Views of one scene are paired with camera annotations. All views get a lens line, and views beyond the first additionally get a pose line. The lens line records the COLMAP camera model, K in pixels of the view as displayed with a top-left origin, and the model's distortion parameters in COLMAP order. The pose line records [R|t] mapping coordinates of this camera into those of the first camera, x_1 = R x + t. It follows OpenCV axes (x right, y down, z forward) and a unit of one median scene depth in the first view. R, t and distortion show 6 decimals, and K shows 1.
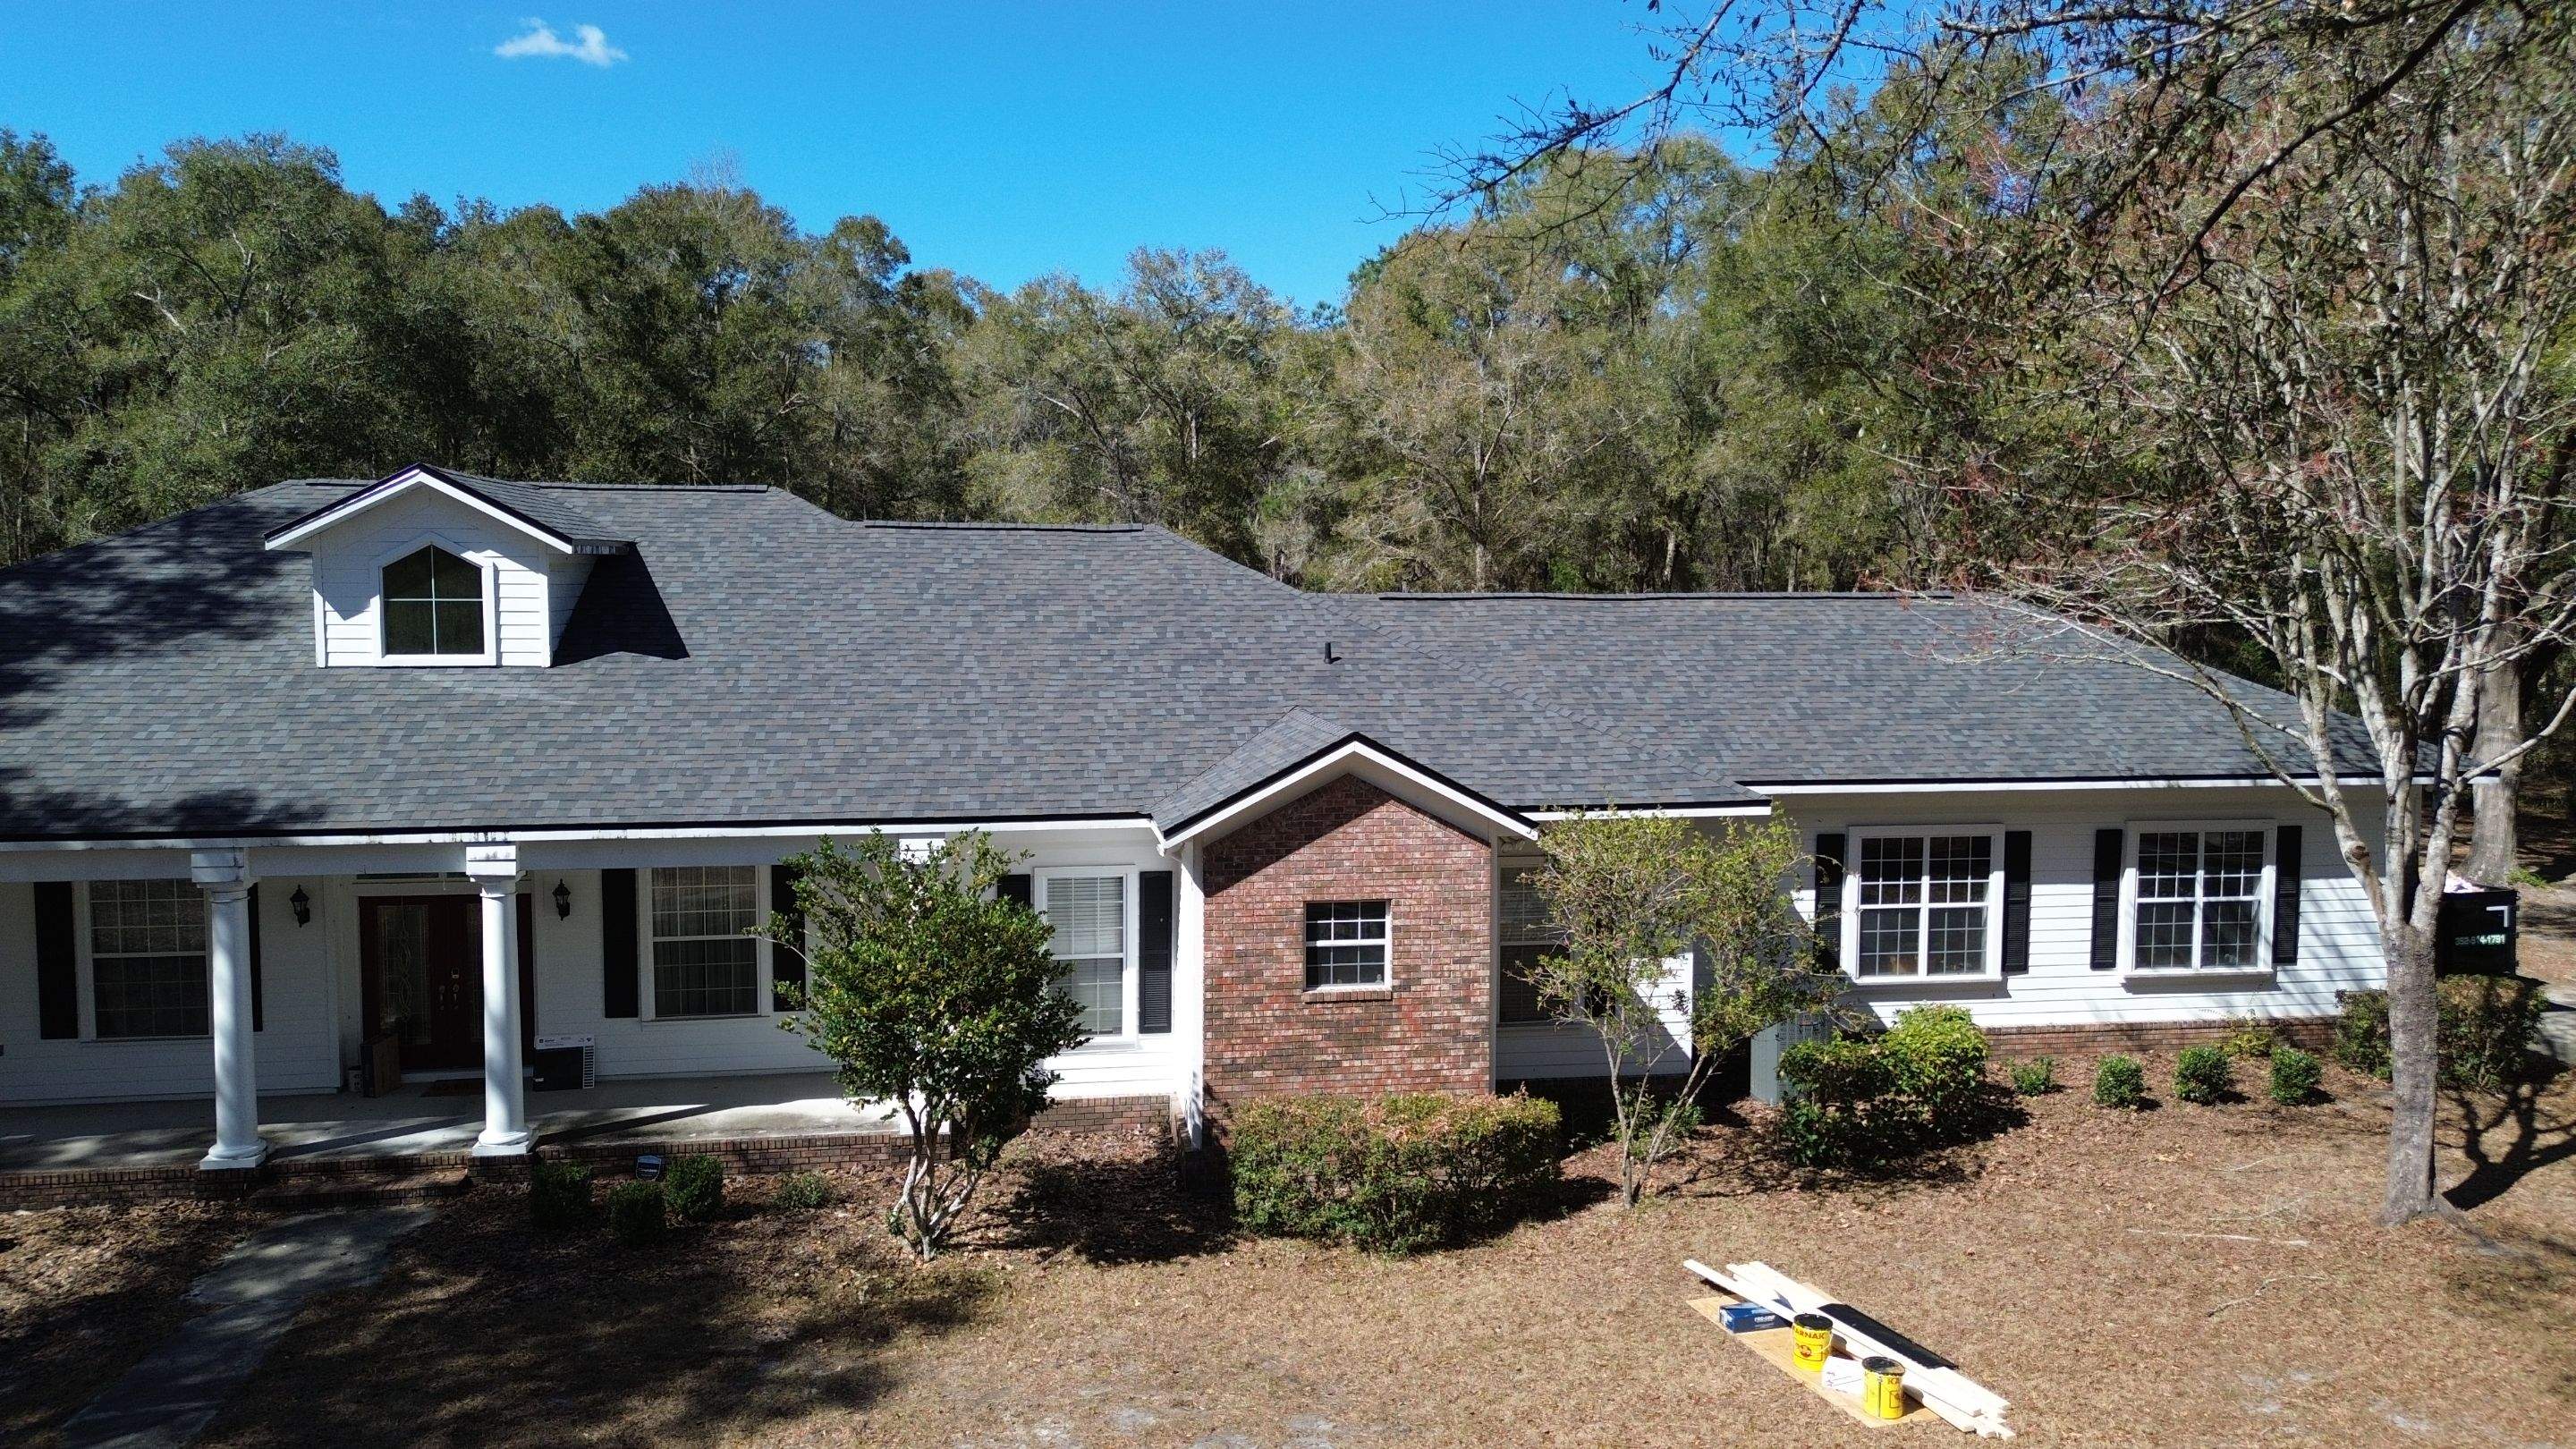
lens RADIAL K [[1842.9, 0, 1313.8], [0, 1842.9, 717.4], [0, 0, 1]] dist [0.092992, -0.098368]
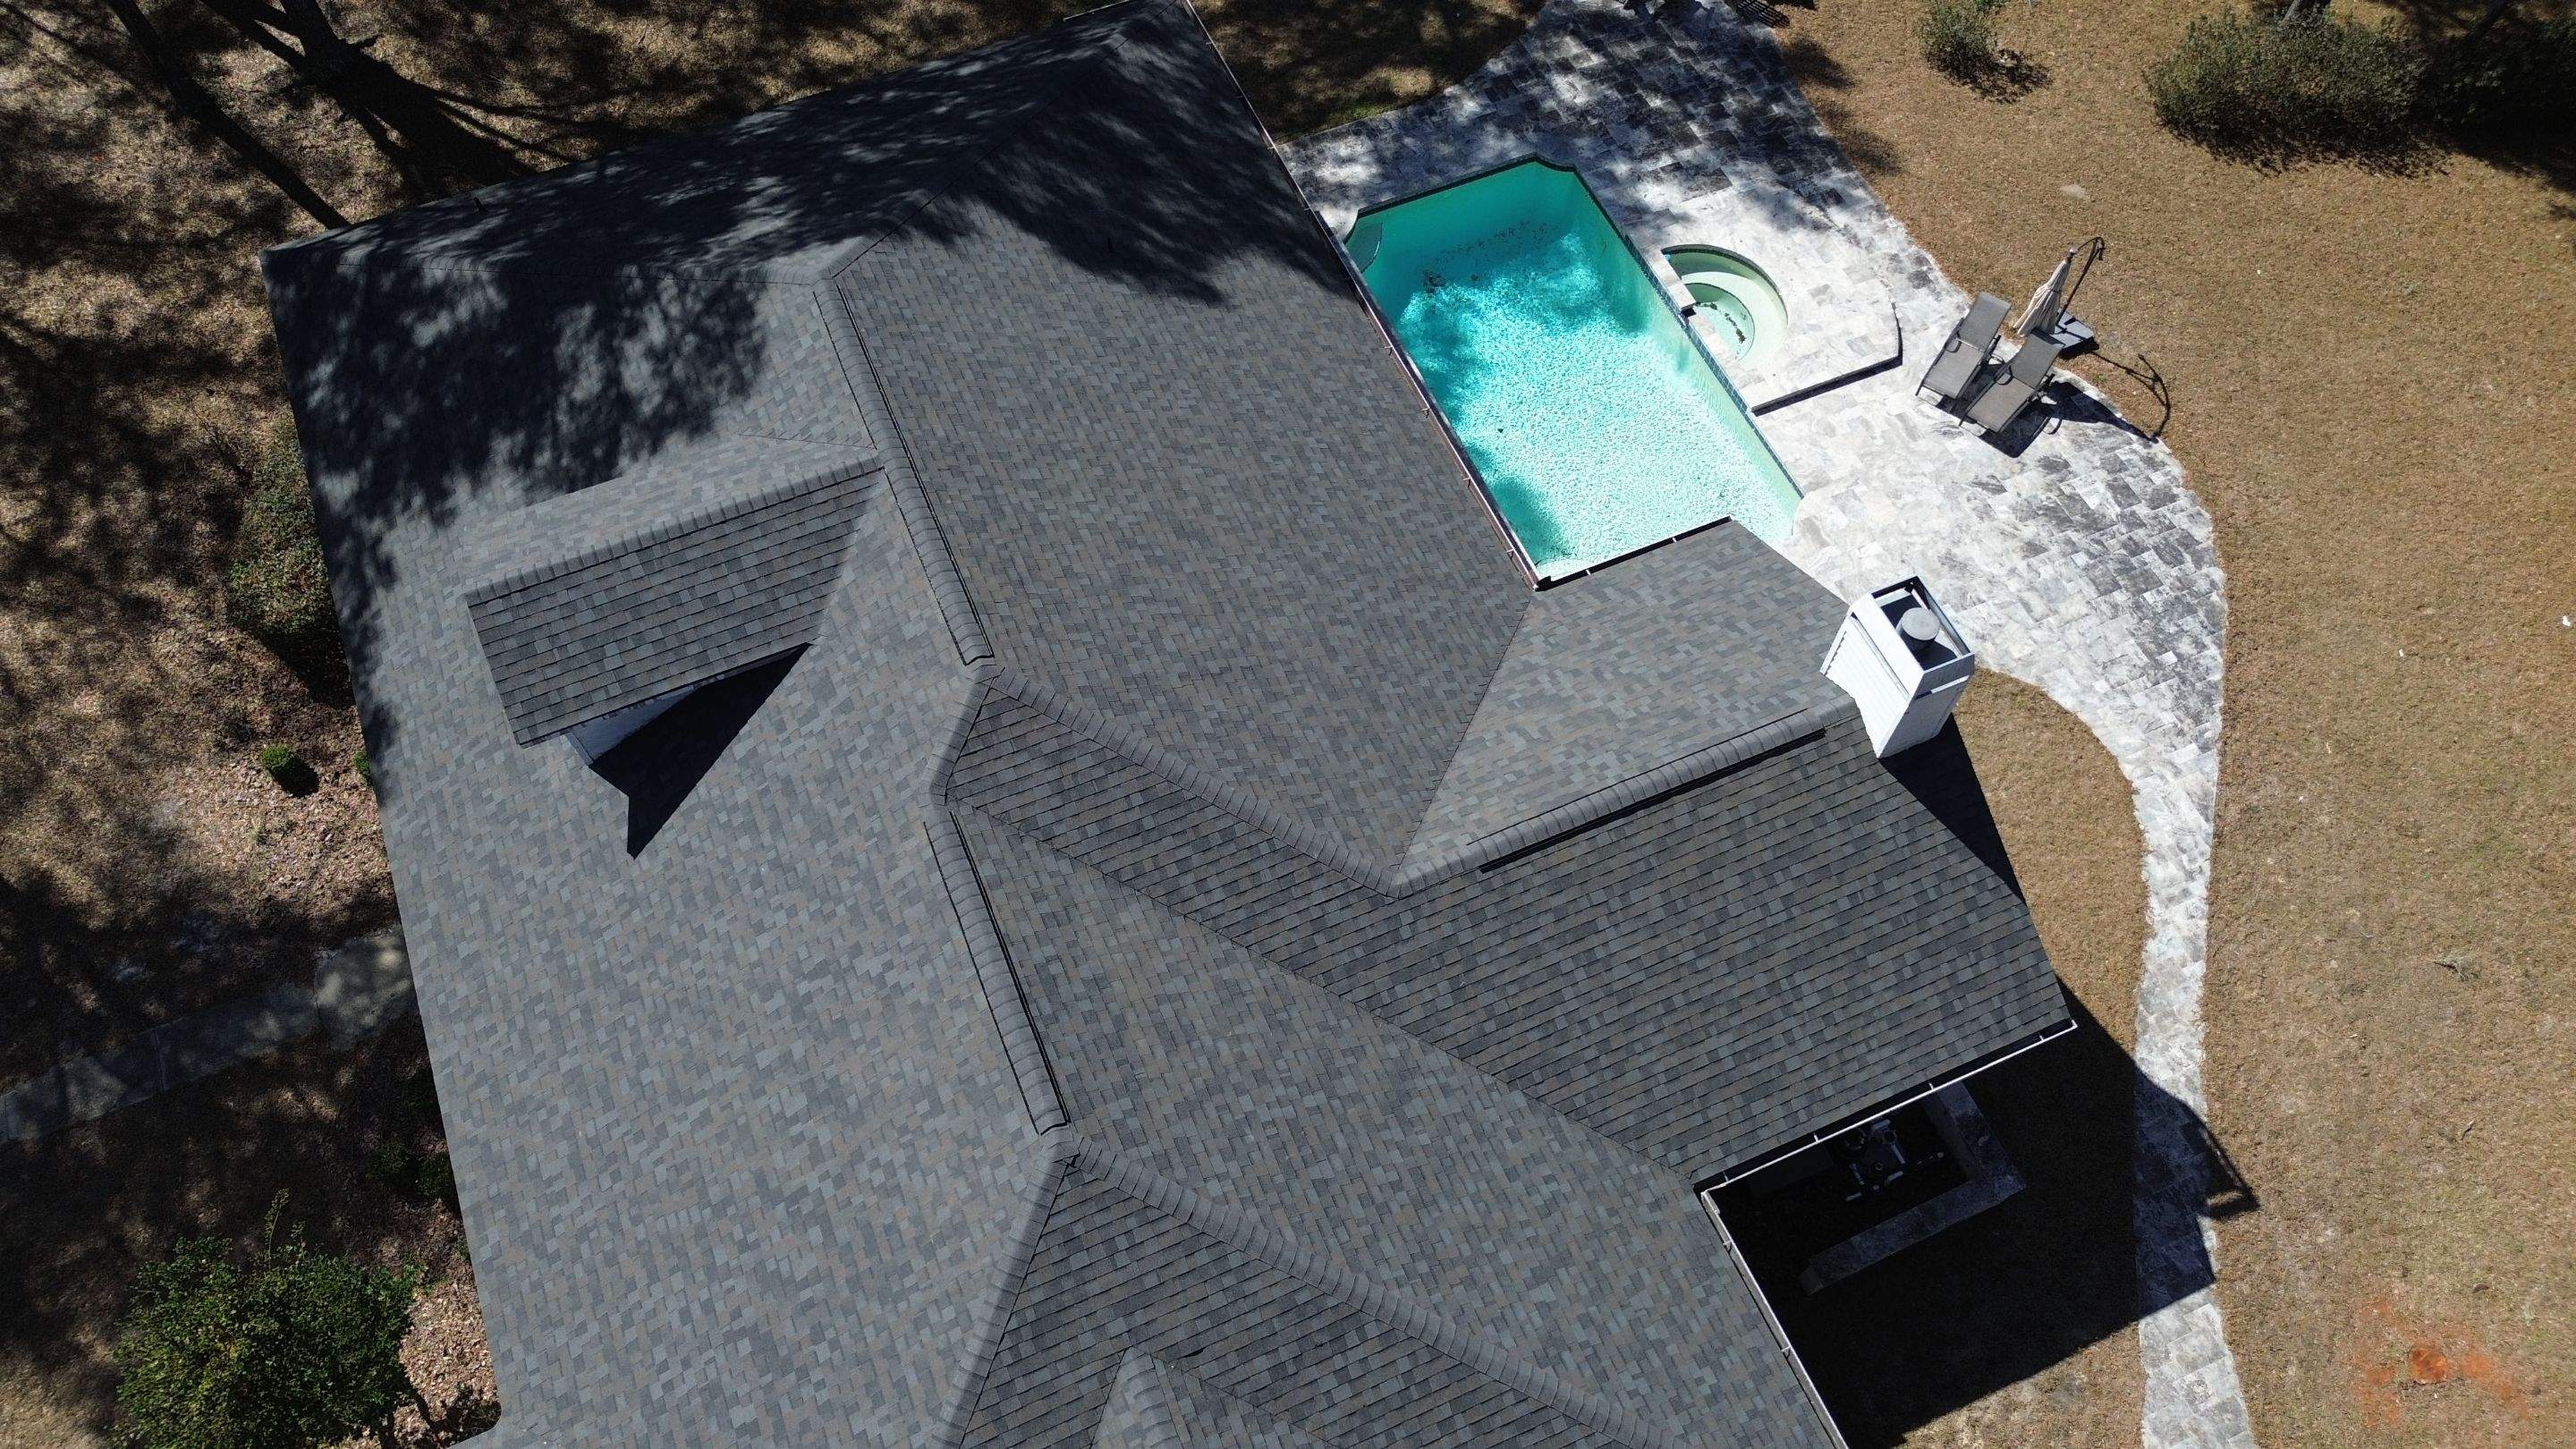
lens RADIAL K [[1826.5, 0, 1300.8], [0, 1826.5, 722.7], [0, 0, 1]] dist [0.063592, -0.059035]
pose [[0.244167, 0.841145, -0.482553, 0.158389], [-0.073873, 0.512302, 0.855622, -0.904081], [0.966915, -0.173267, 0.187226, 1.133444]]
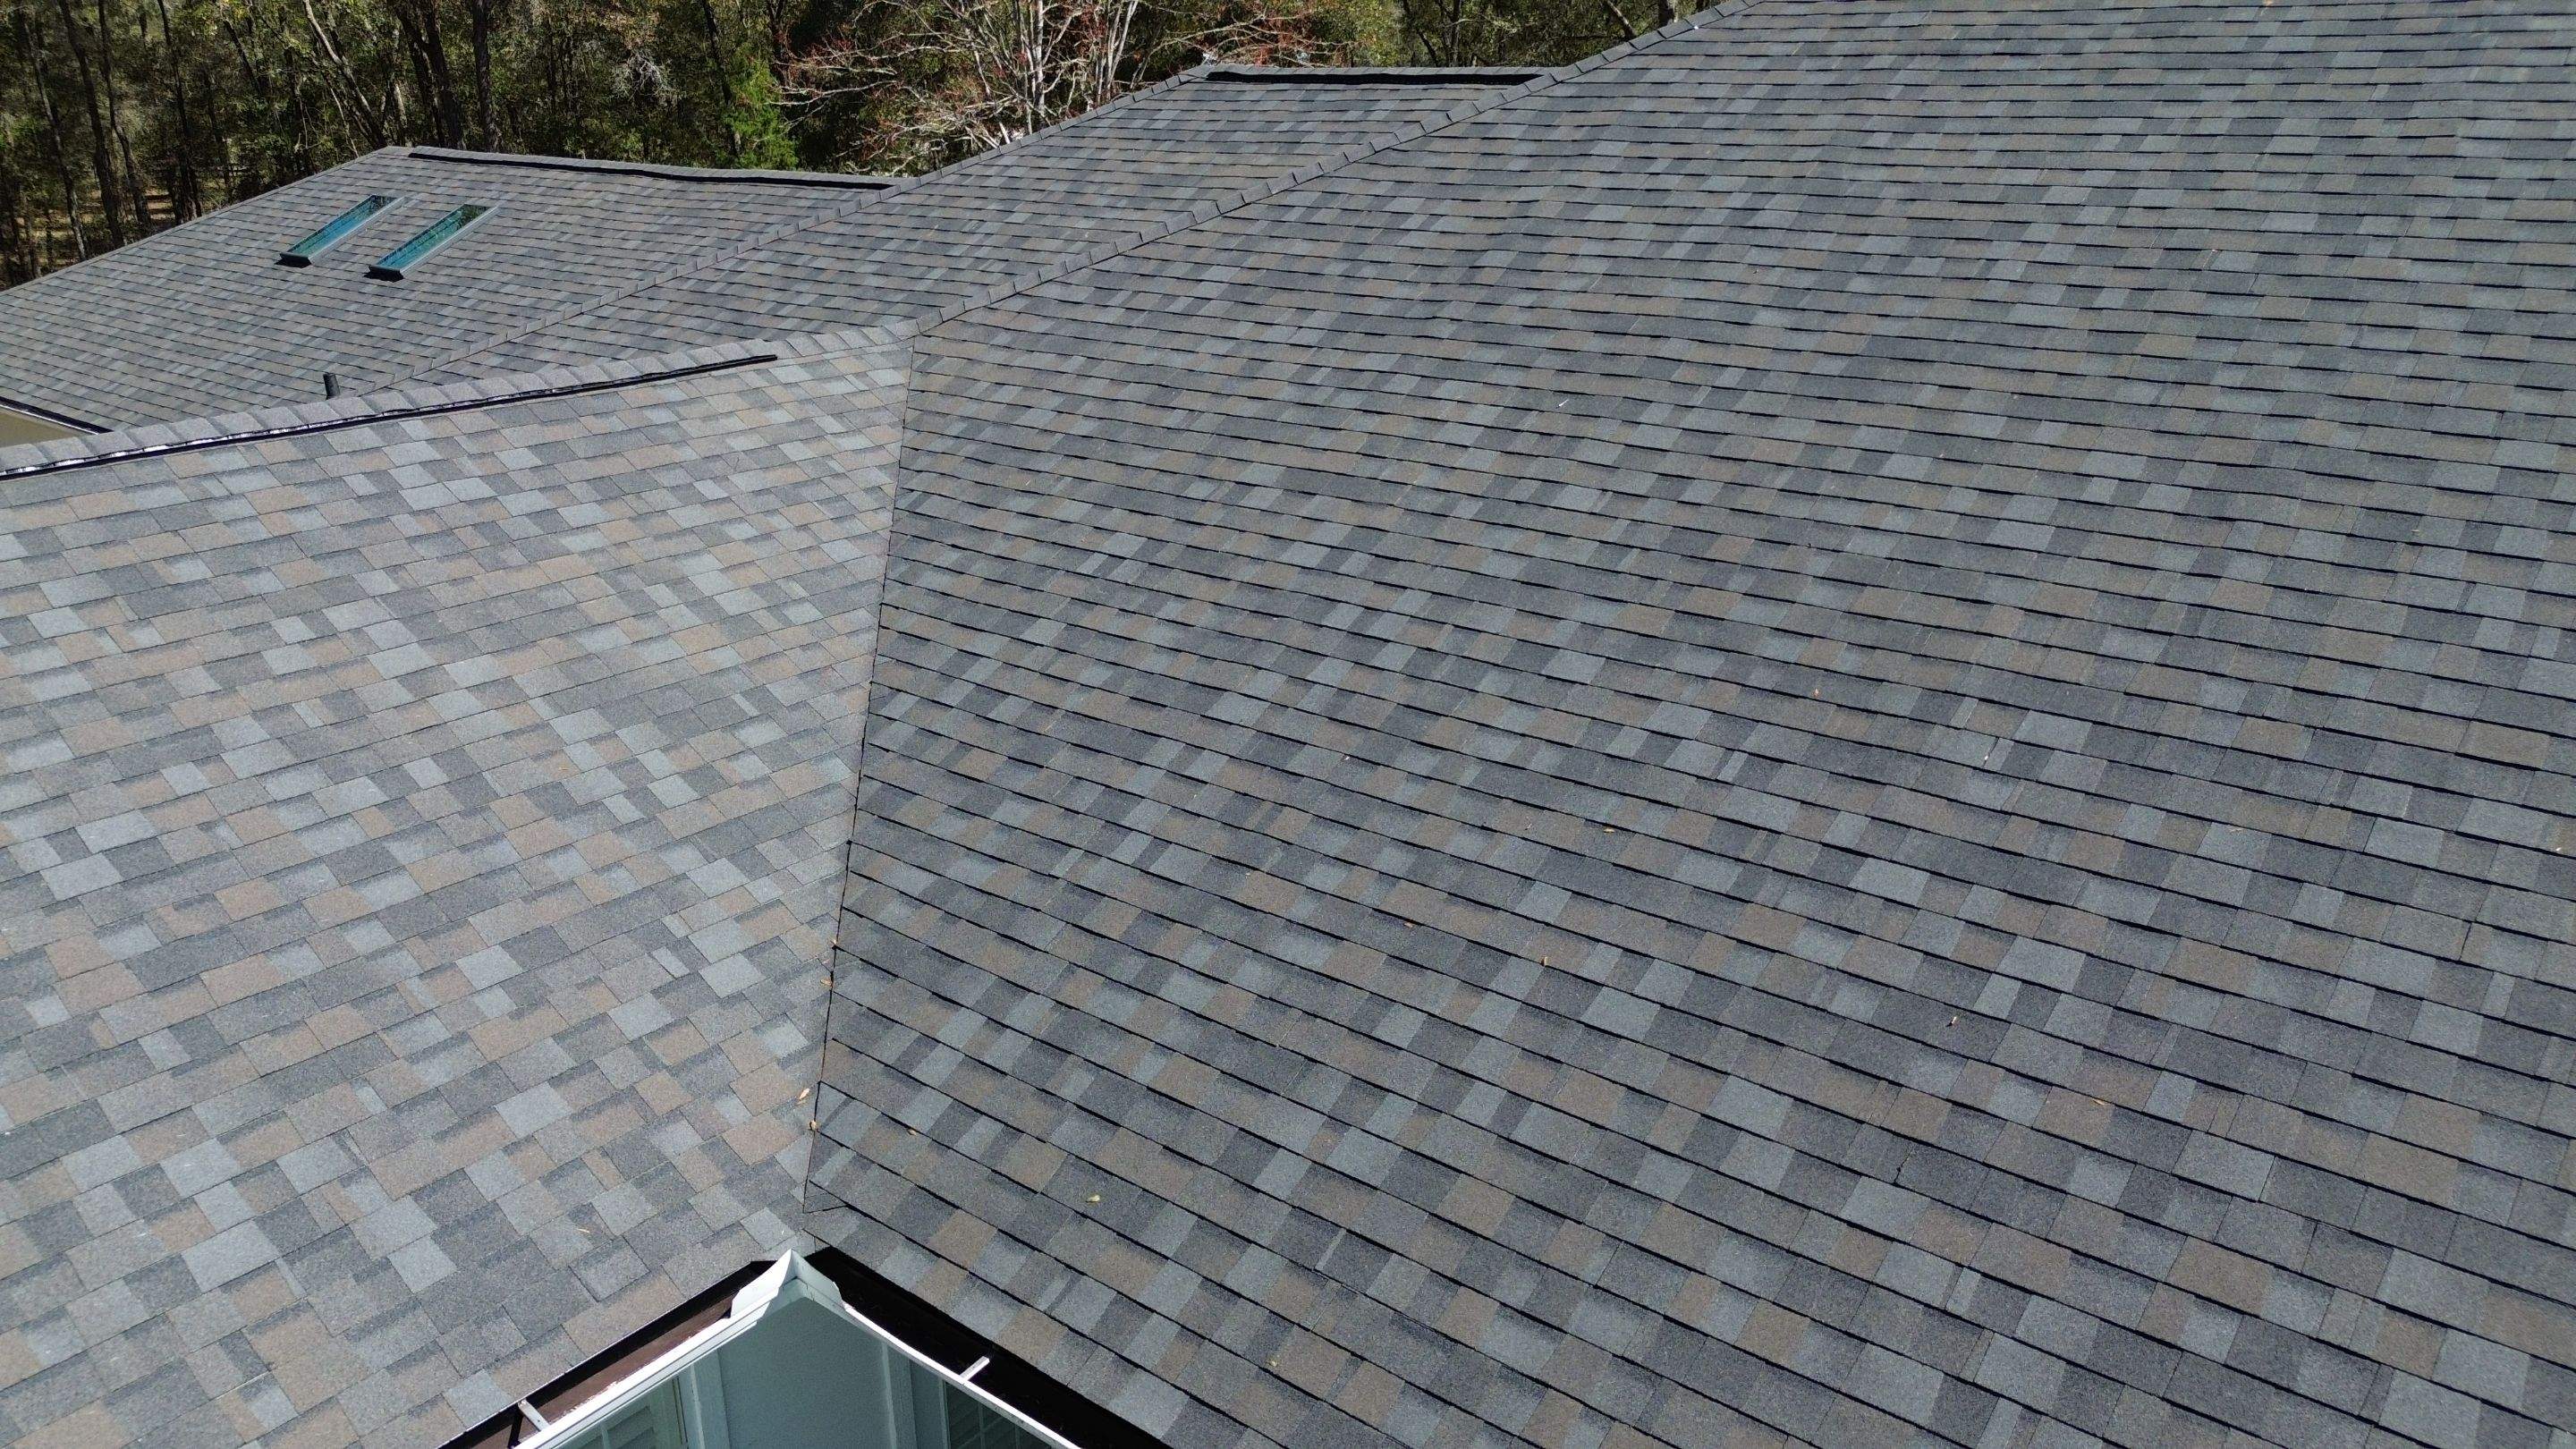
lens RADIAL K [[1826.5, 0, 1300.8], [0, 1826.5, 722.7], [0, 0, 1]] dist [0.063592, -0.059035]
pose [[-0.678984, -0.251197, 0.689841, -0.605761], [0.063556, 0.916002, 0.396107, -0.161656], [-0.731397, 0.312794, -0.605985, 1.570856]]
